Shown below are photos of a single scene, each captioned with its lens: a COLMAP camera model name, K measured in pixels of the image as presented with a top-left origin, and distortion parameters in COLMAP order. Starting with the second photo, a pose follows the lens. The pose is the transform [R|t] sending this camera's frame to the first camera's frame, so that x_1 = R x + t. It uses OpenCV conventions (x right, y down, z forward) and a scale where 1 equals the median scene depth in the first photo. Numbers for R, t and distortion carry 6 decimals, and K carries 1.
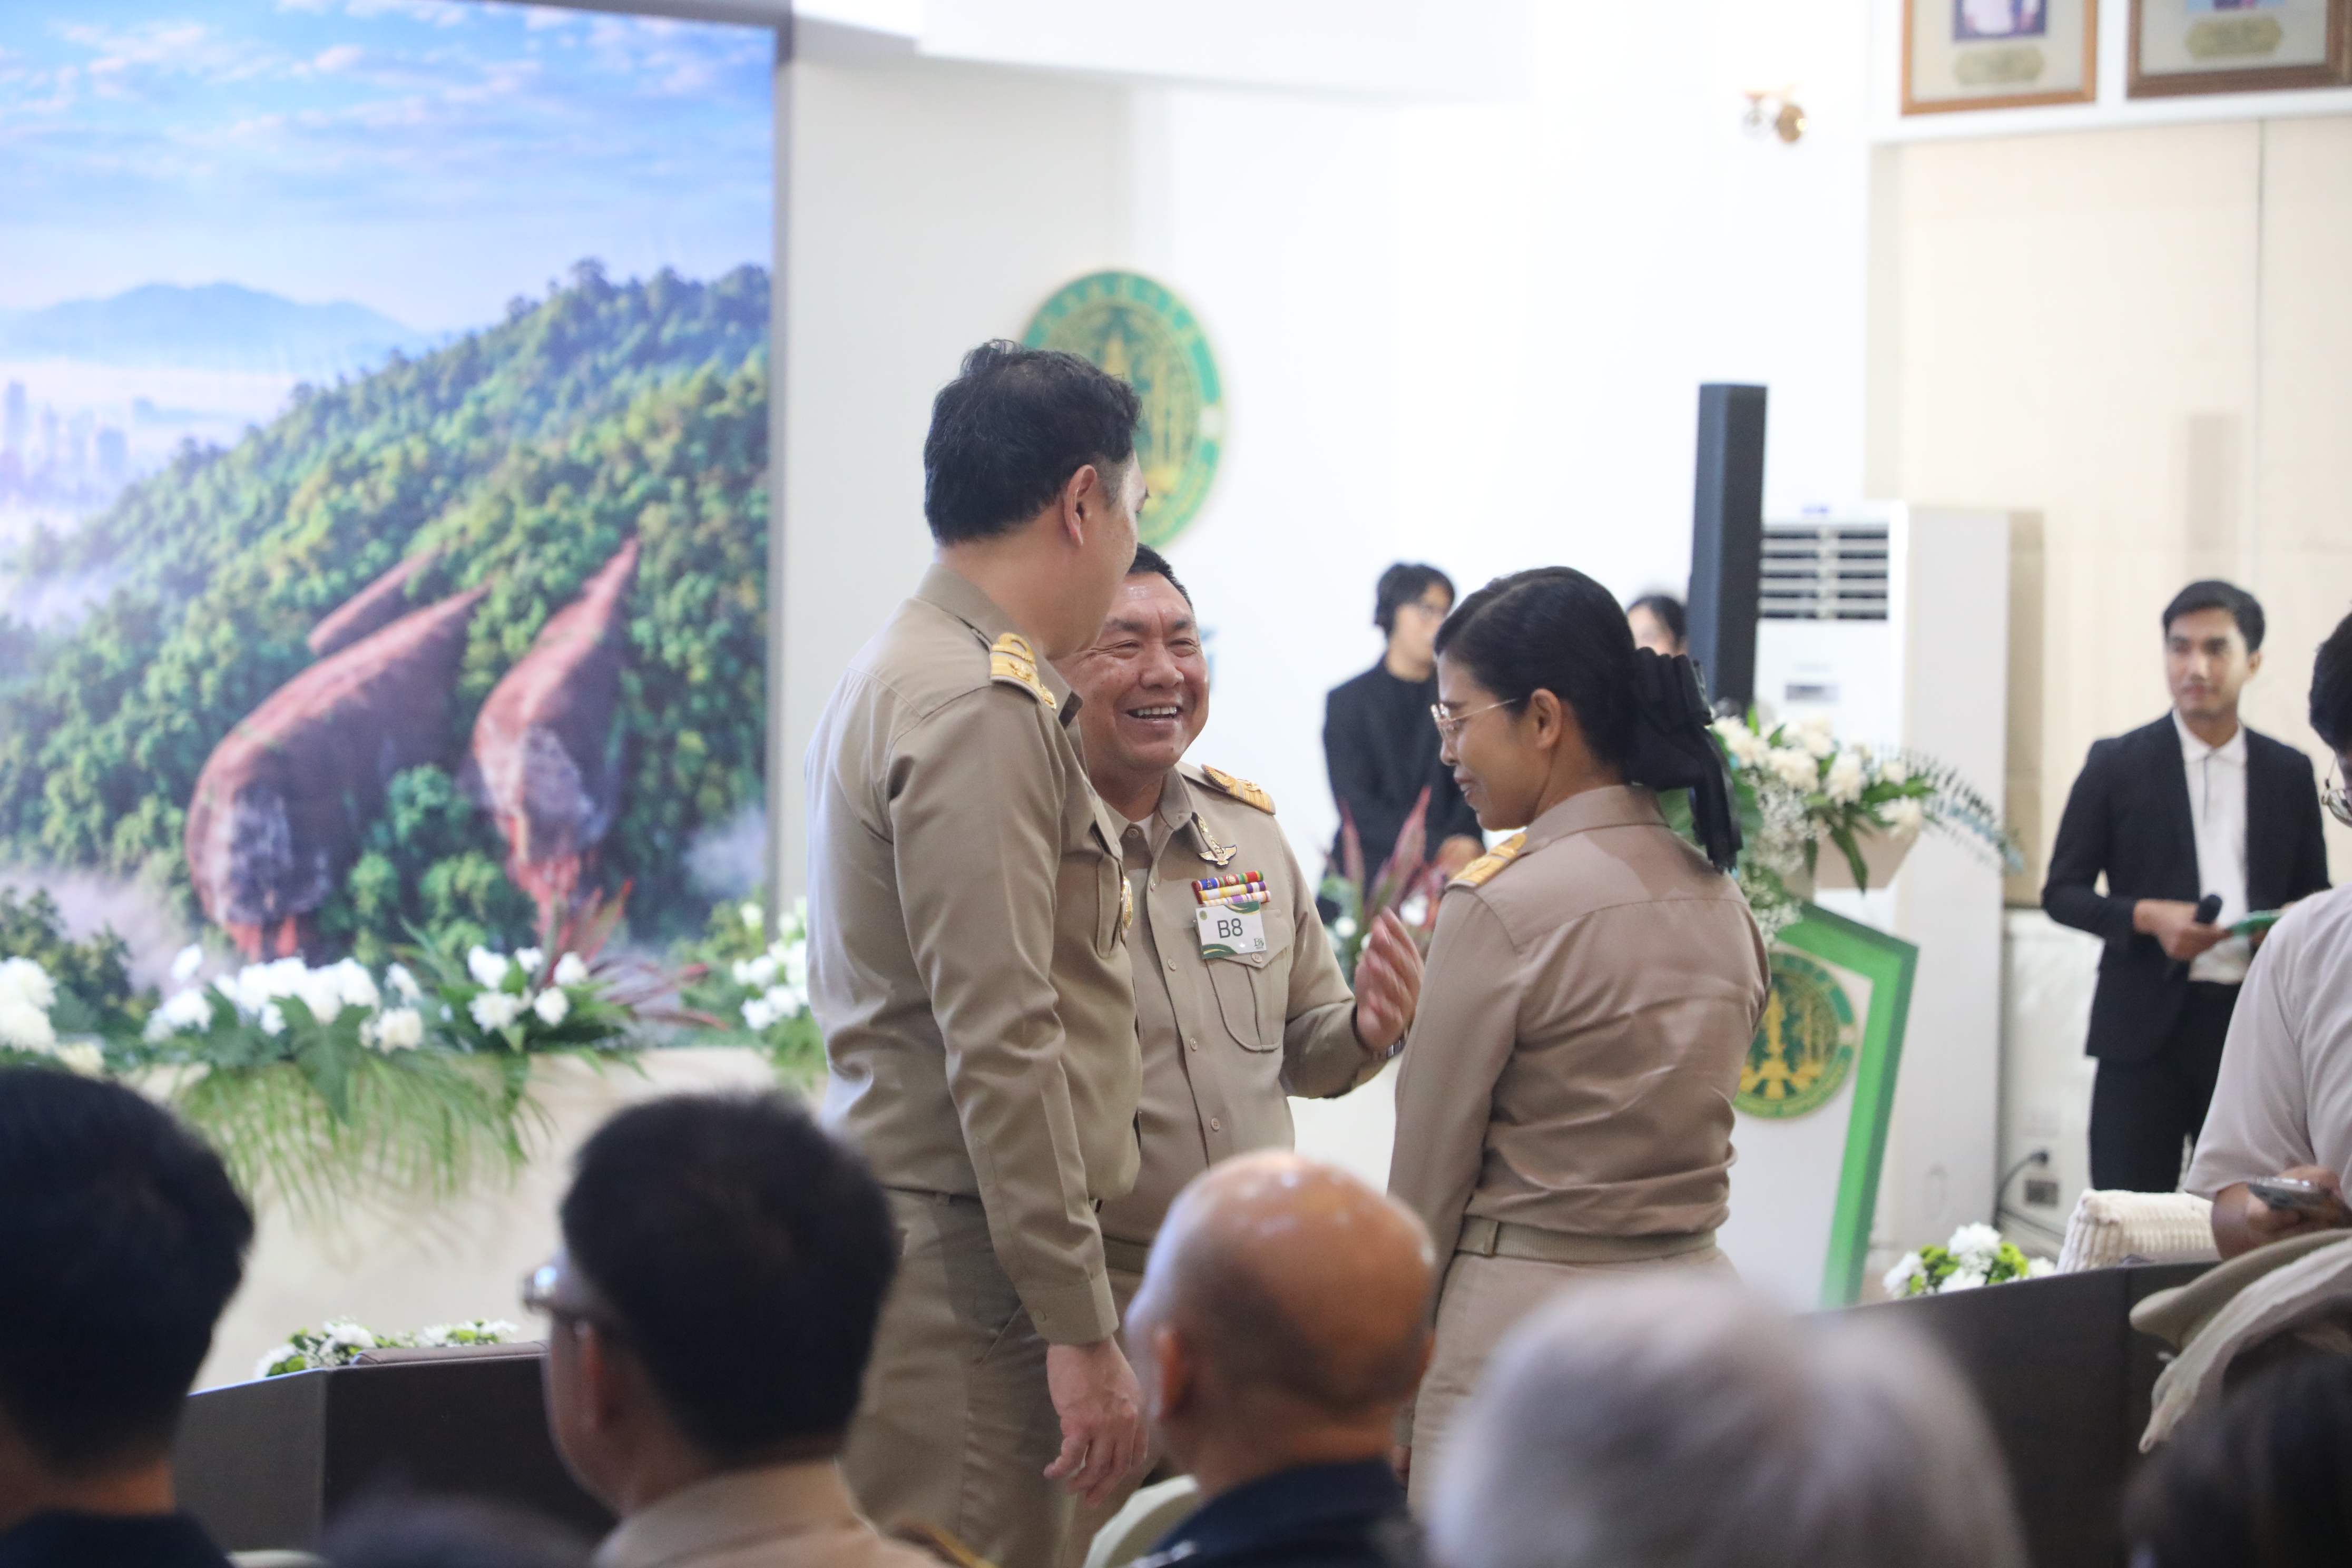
lens RADIAL K [[6593.0, 0, 1217.8], [0, 6593.0, 766.0], [0, 0, 1]] dist [0.162712, 0.000000]
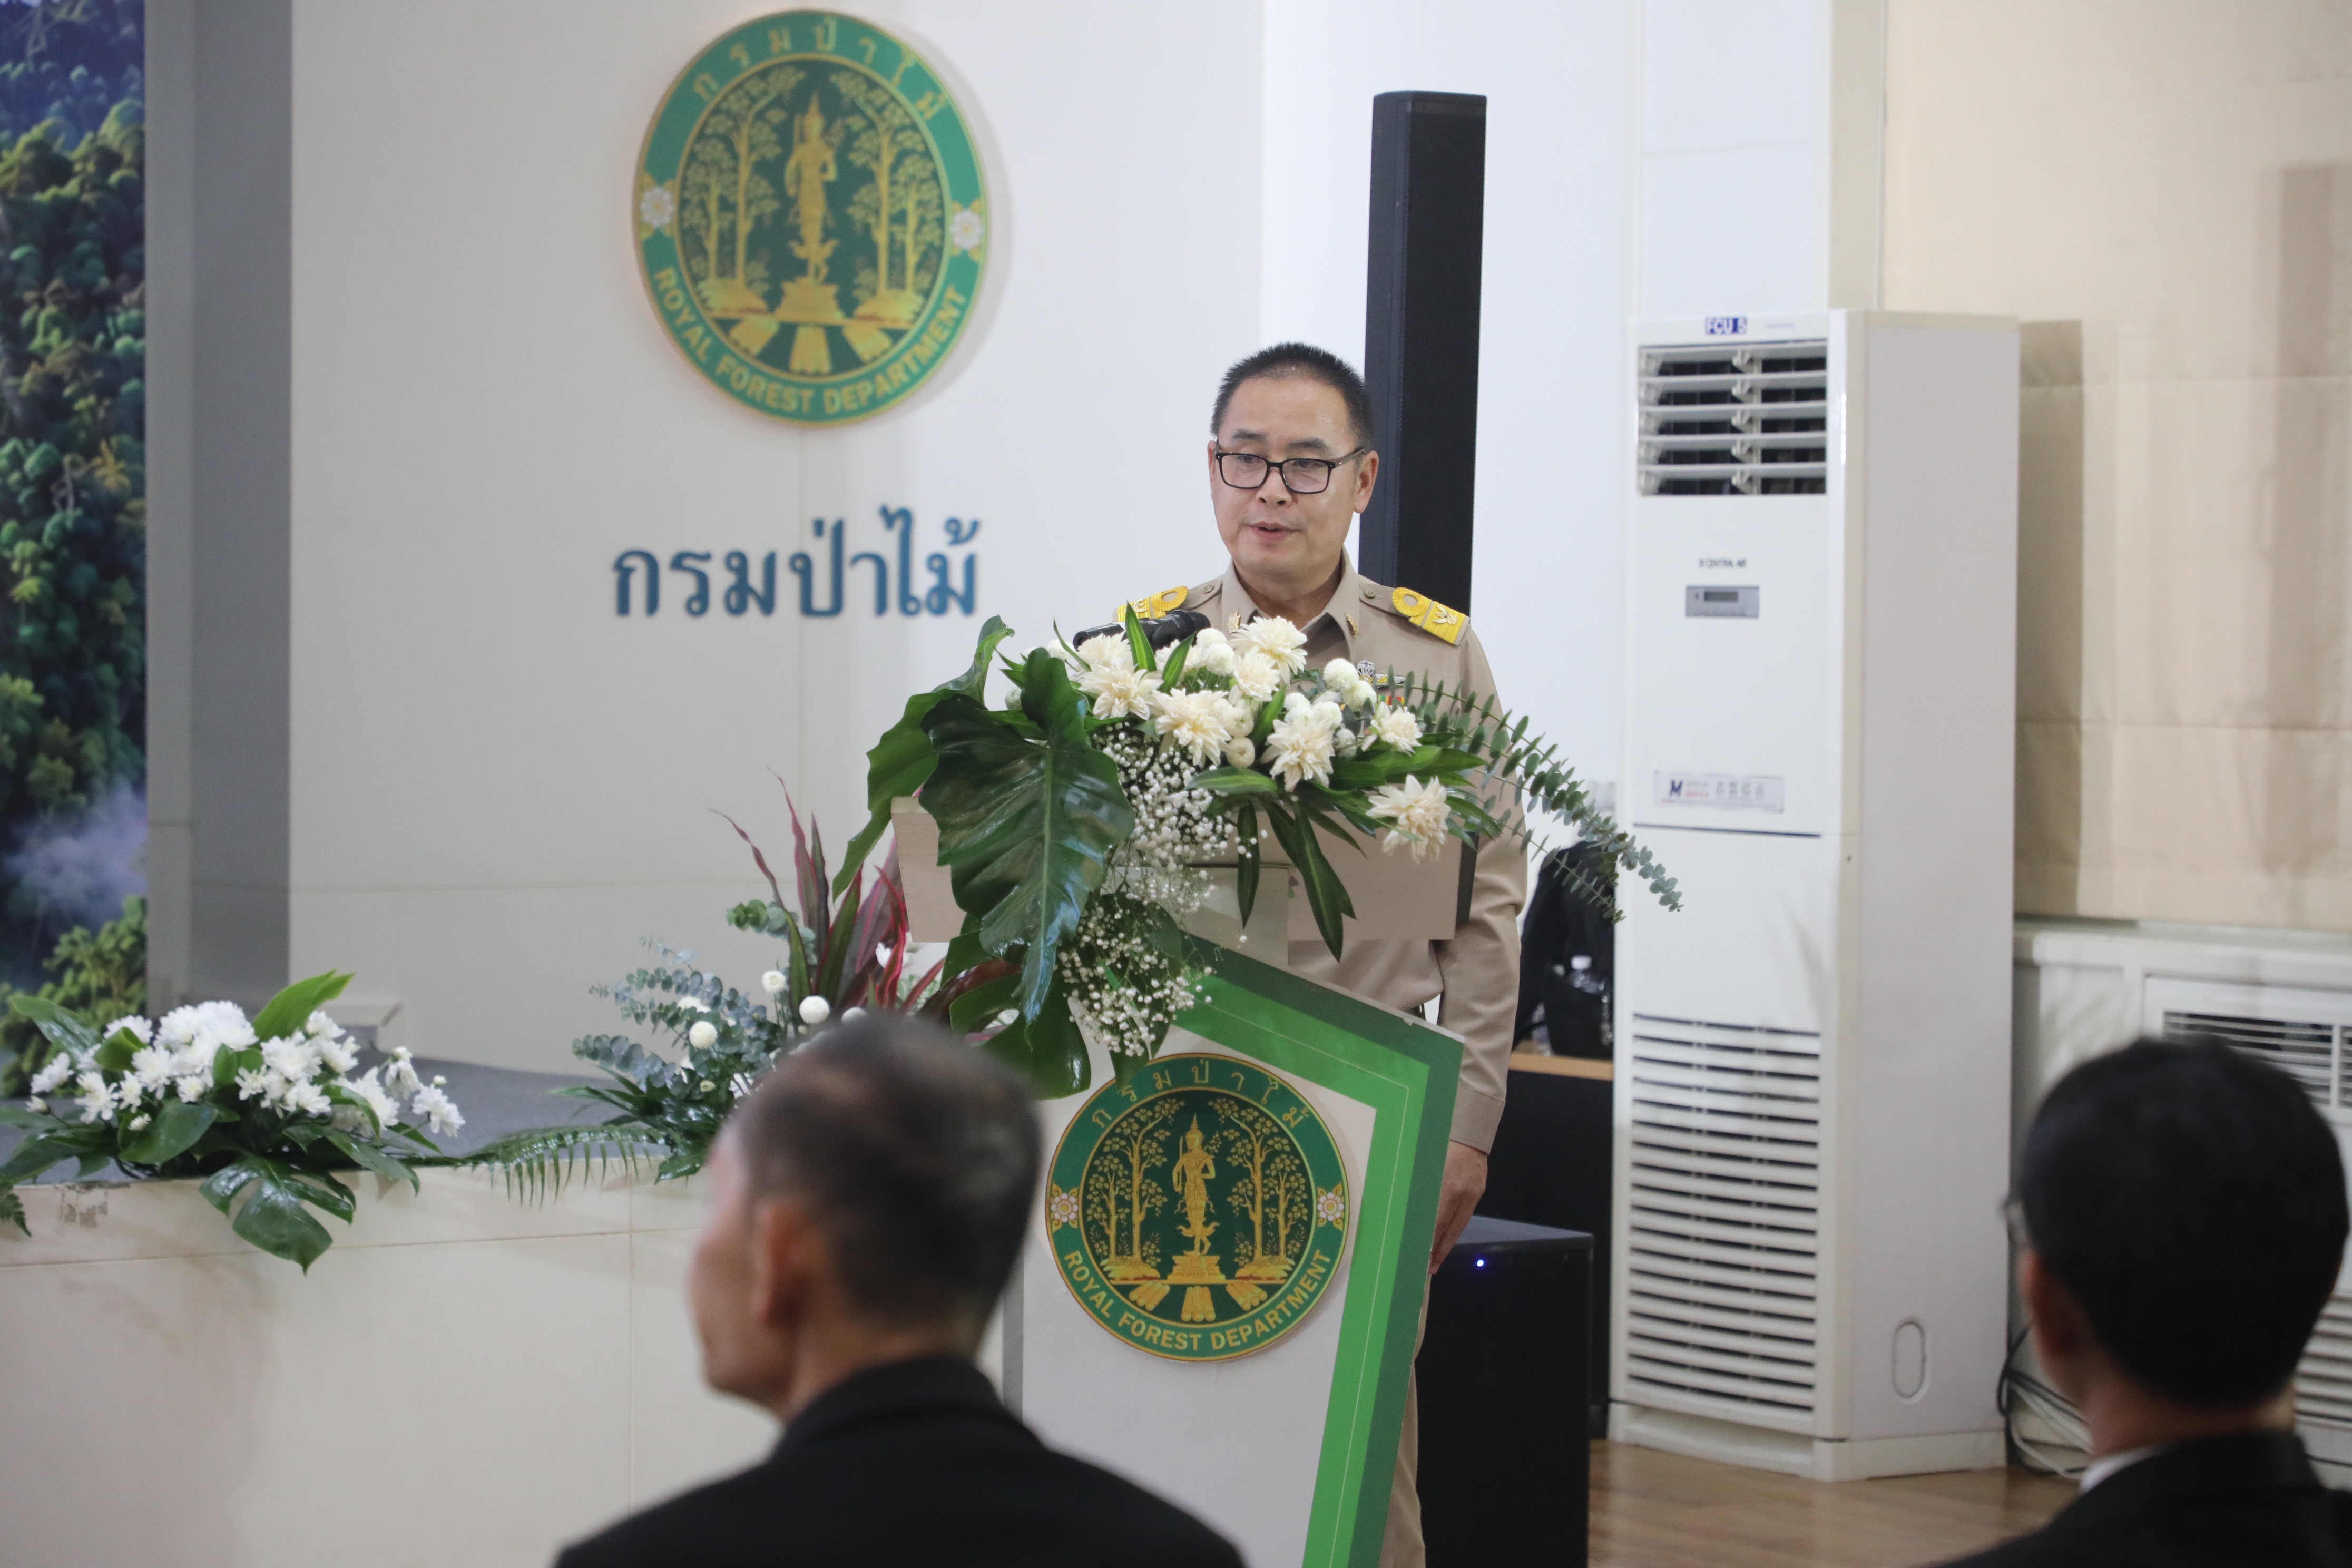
lens RADIAL K [[6593.0, 0, 1165.4], [0, 6593.0, 779.5], [0, 0, 1]] dist [0.162712, 0.000000]
pose [[0.994713, -0.007201, -0.102444, 0.105277], [0.008299, 0.999913, 0.010297, -0.000499], [0.102361, -0.011092, 0.994685, 0.343395]]
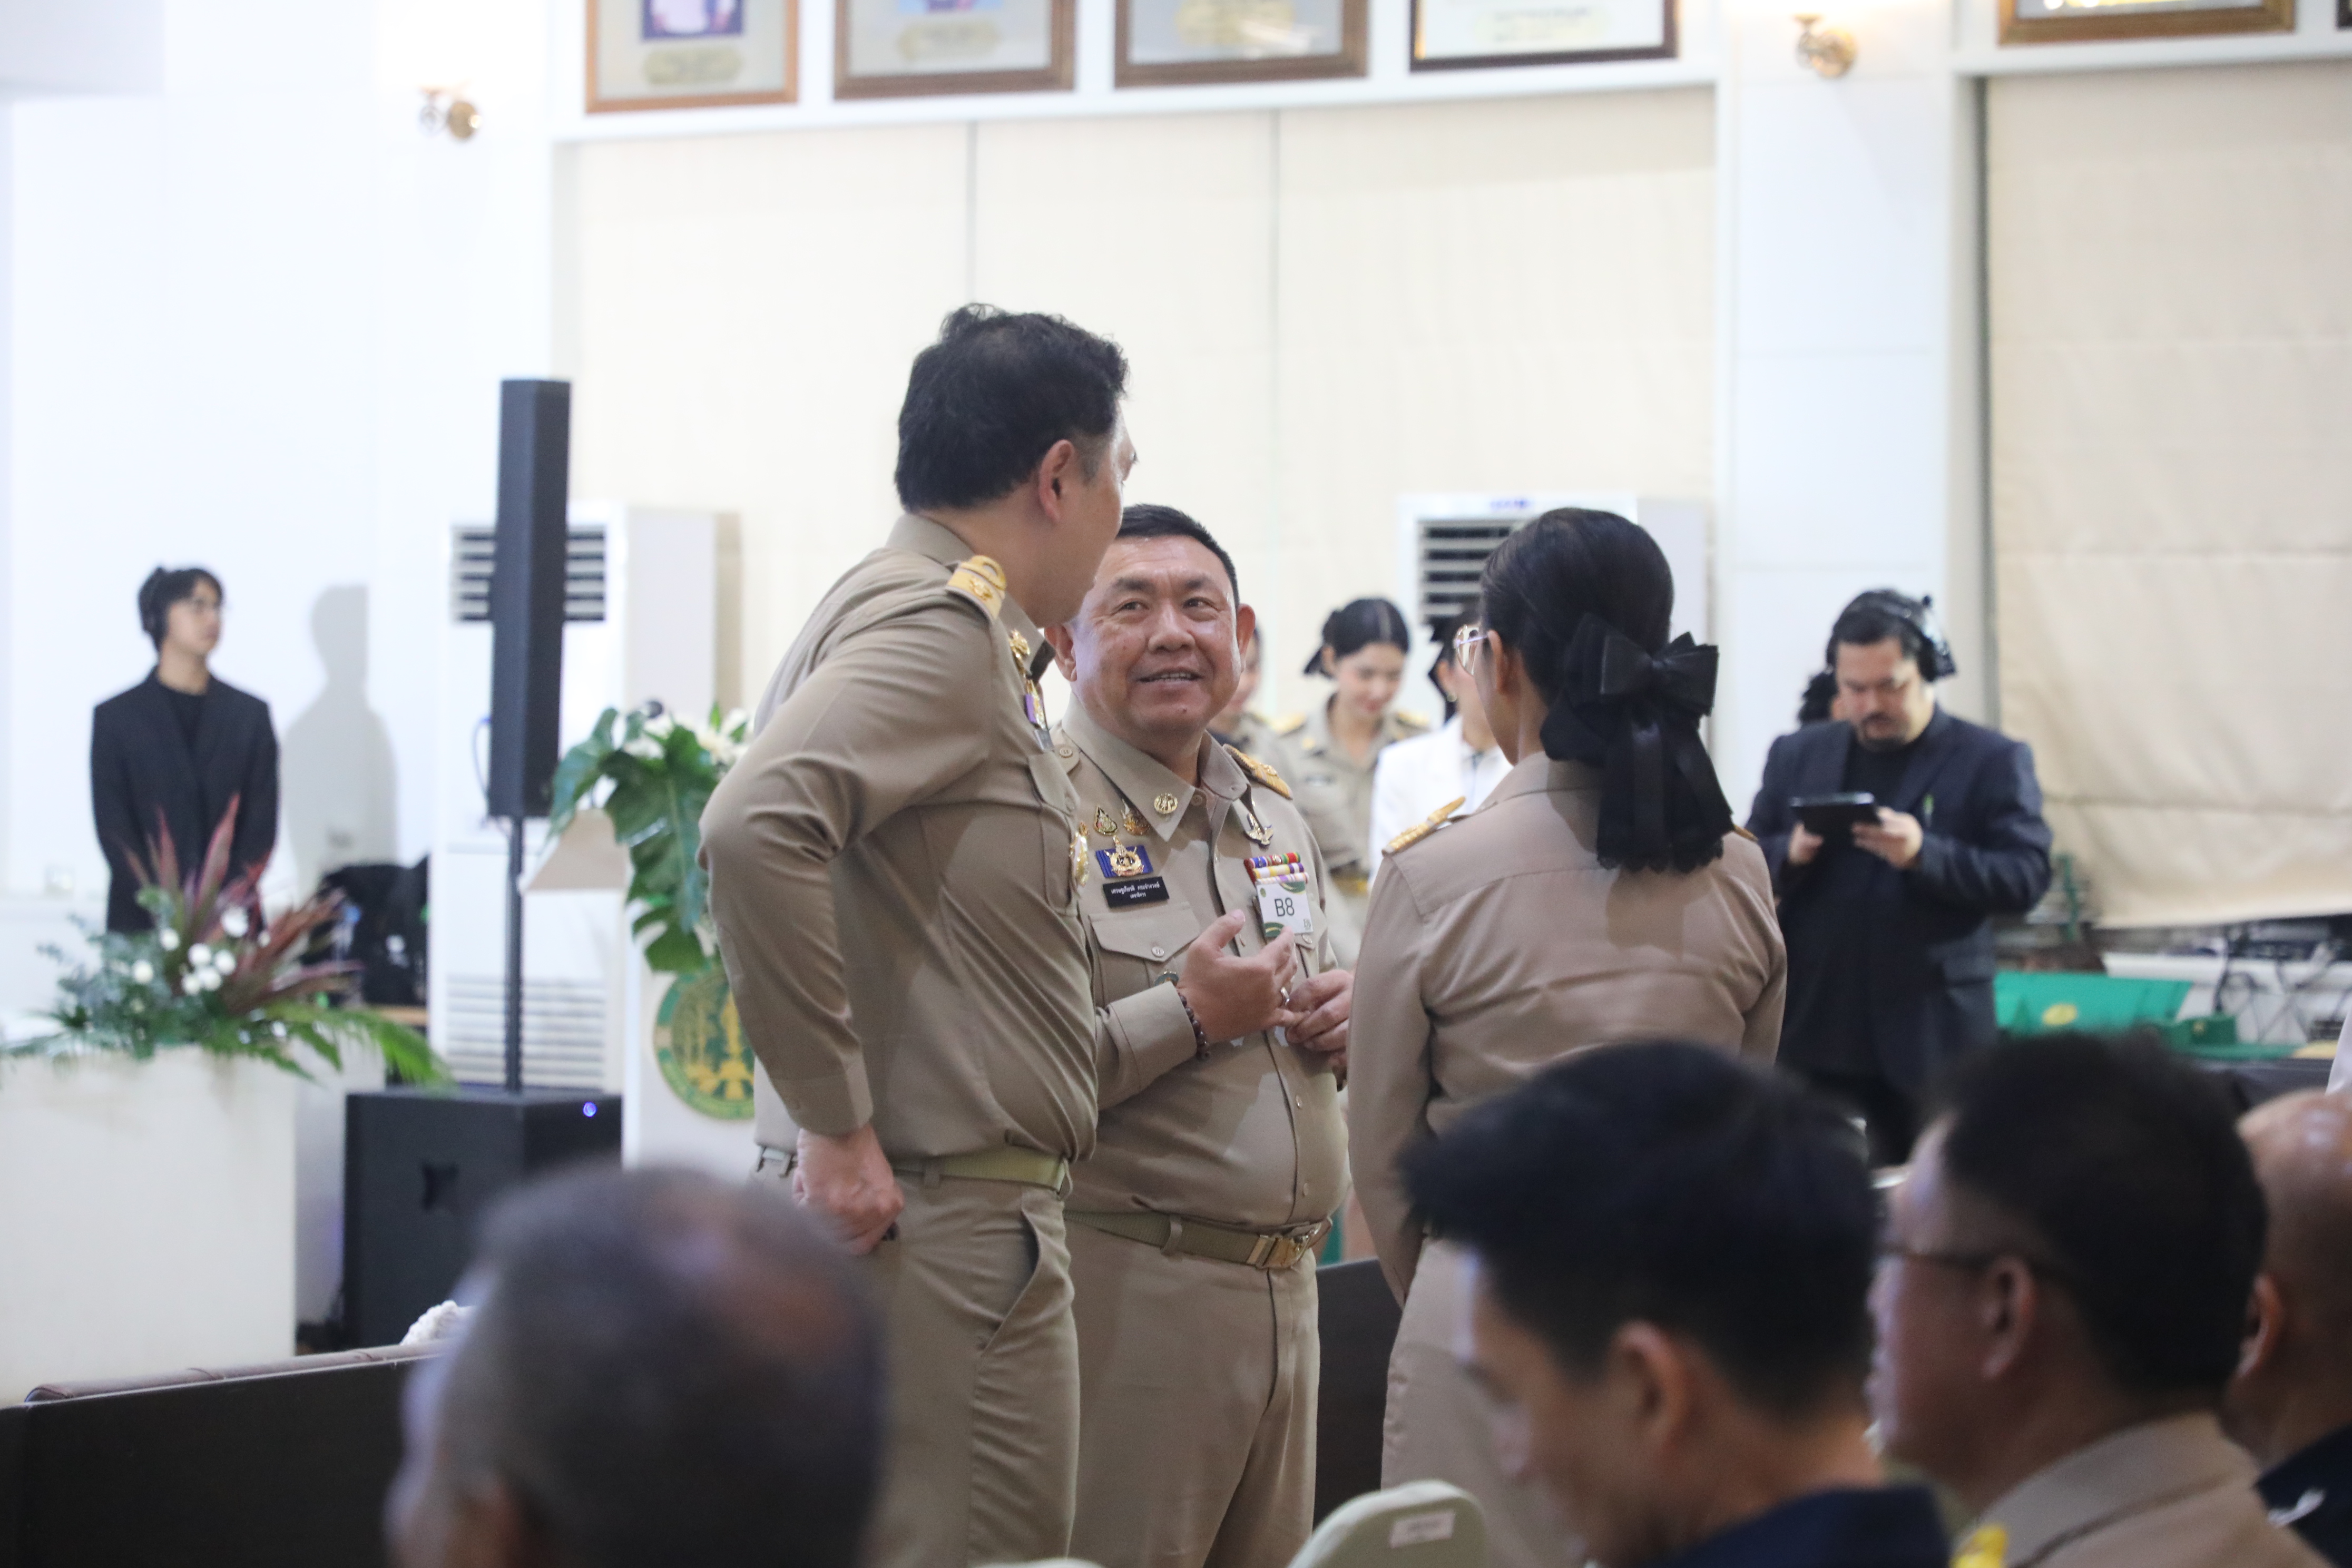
lens RADIAL K [[6593.0, 0, 1291.9], [0, 6593.0, 854.9], [0, 0, 1]] dist [0.162712, 0.000000]
pose [[0.952951, -0.025240, 0.302071, -0.102969], [0.021891, 0.999656, 0.014467, 0.000860], [-0.302332, -0.007174, 0.953176, 0.020945]]
